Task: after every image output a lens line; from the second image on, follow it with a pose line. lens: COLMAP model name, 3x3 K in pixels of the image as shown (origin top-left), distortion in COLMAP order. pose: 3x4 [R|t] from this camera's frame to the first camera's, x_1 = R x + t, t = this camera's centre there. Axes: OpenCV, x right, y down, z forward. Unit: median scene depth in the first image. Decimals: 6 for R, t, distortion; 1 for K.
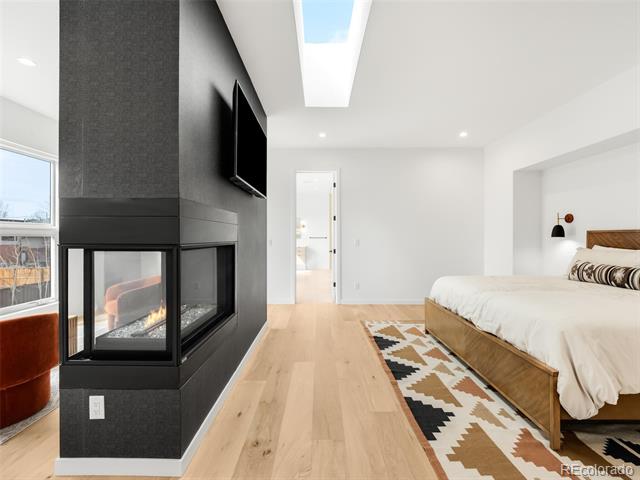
lens RADIAL K [[257.3, 0, 318.7], [0, 257.3, 236.9], [0, 0, 1]] dist [-0.000112, -0.000012]
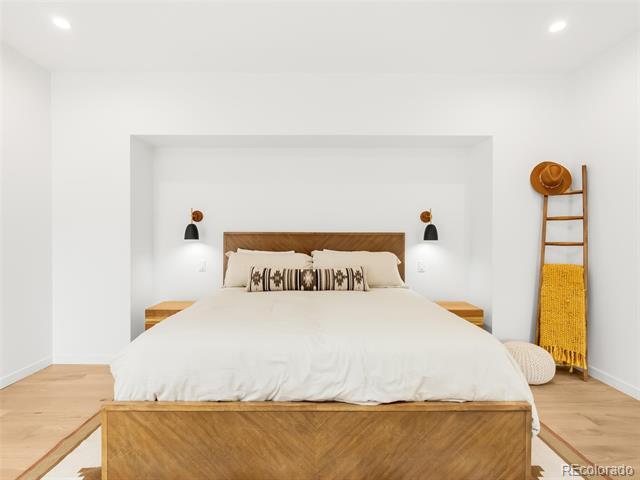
lens RADIAL K [[326.1, 0, 318.8], [0, 326.1, 240.4], [0, 0, 1]] dist [0.002748, 0.000485]
pose [[0.010210, -0.007483, 0.999920, -0.072554], [0.002568, 0.999969, 0.007457, -0.004422], [-0.999945, 0.002491, 0.010229, 0.937218]]
